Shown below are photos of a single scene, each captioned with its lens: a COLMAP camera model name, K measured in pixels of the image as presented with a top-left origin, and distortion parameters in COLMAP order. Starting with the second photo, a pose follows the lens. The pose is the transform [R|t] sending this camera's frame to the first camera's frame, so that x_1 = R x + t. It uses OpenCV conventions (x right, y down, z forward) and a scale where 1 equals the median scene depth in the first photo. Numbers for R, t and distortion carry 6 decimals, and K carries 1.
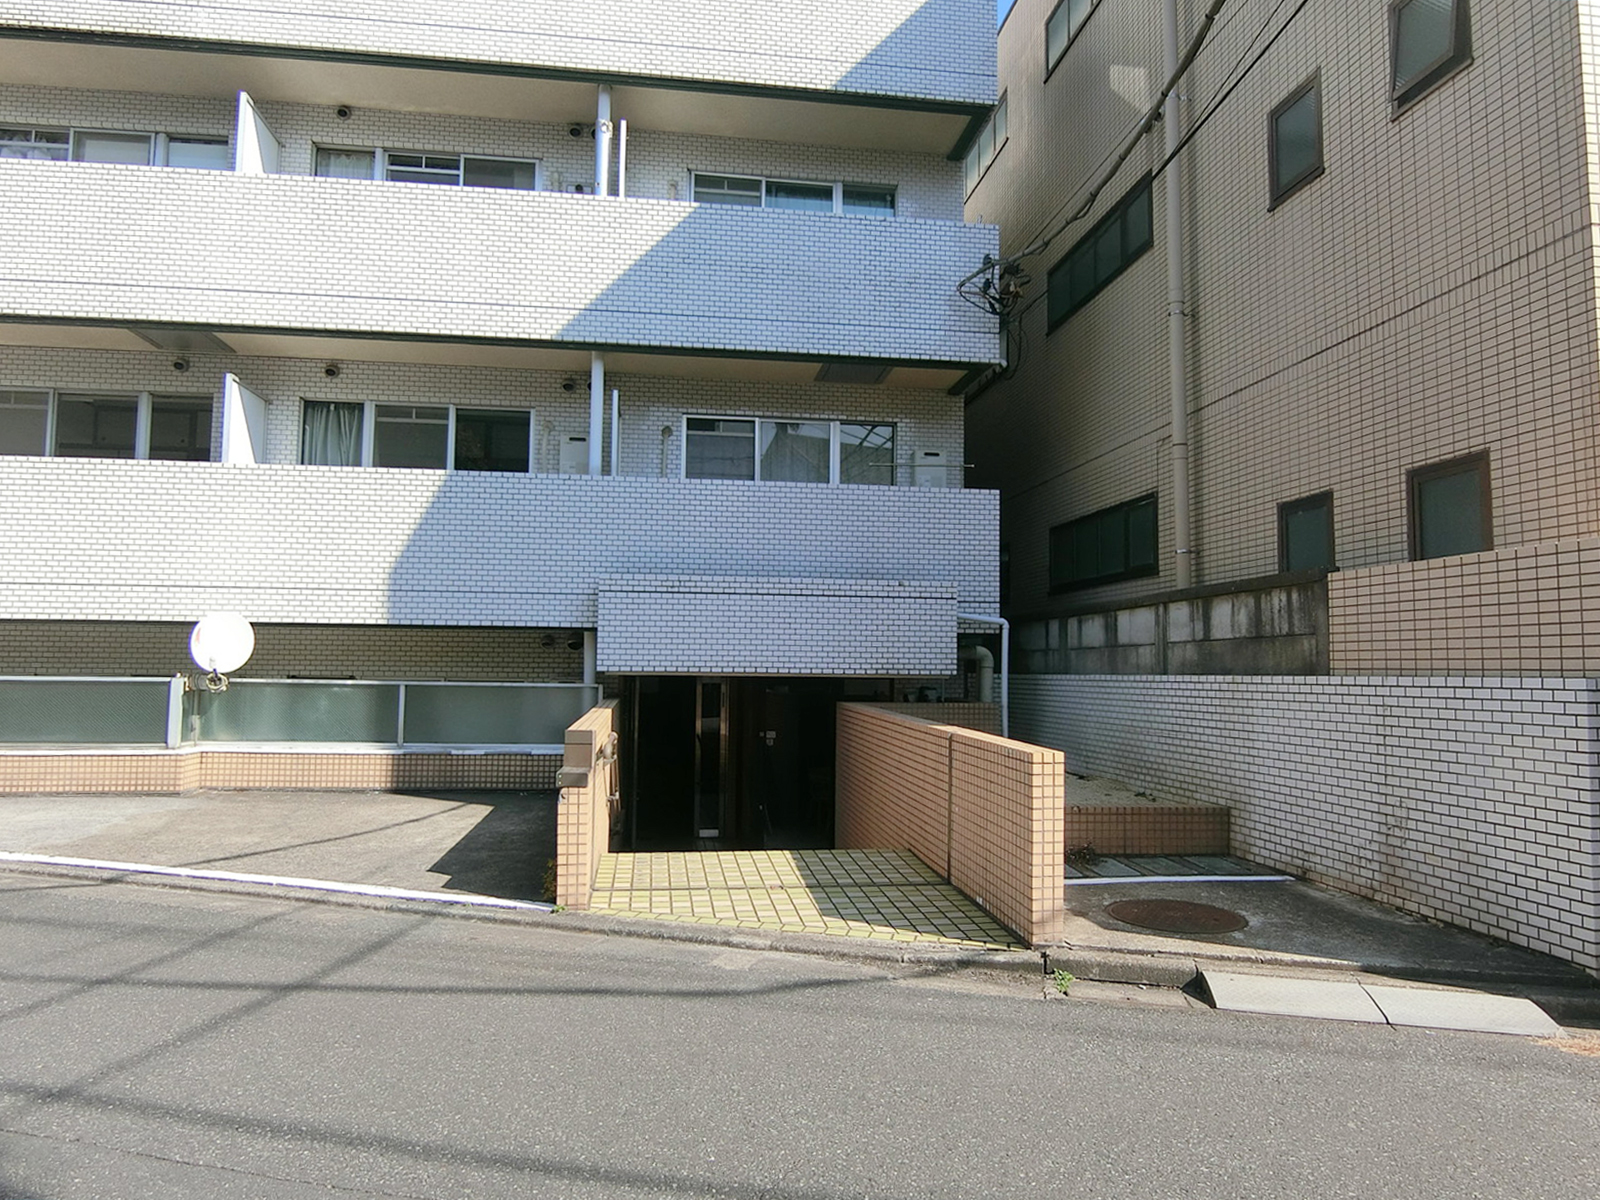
lens RADIAL K [[974.9, 0, 793.0], [0, 974.9, 595.9], [0, 0, 1]] dist [0.000744, -0.000635]
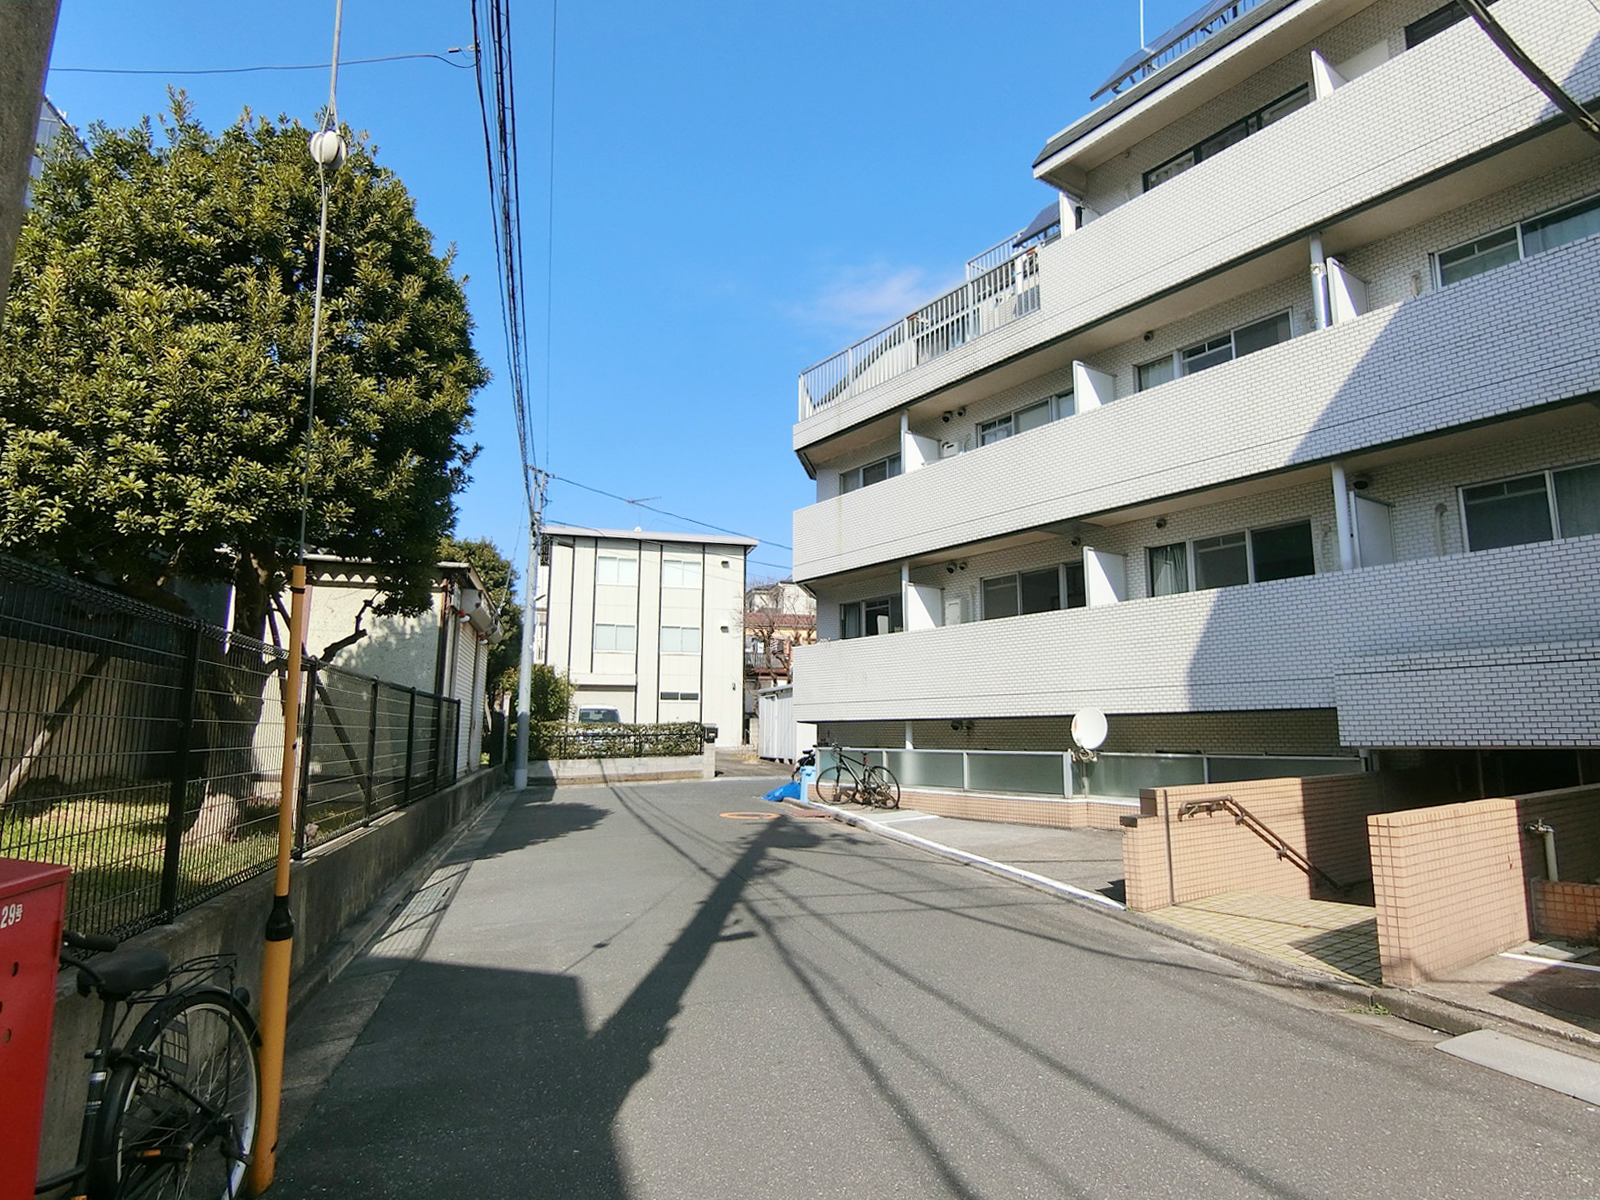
lens RADIAL K [[902.3, 0, 798.5], [0, 902.3, 597.7], [0, 0, 1]] dist [-0.004857, -0.002483]
pose [[0.475528, -0.149454, -0.866912, 0.387463], [0.074602, 0.988764, -0.129539, -0.004439], [0.876532, -0.003074, 0.481334, -0.051685]]
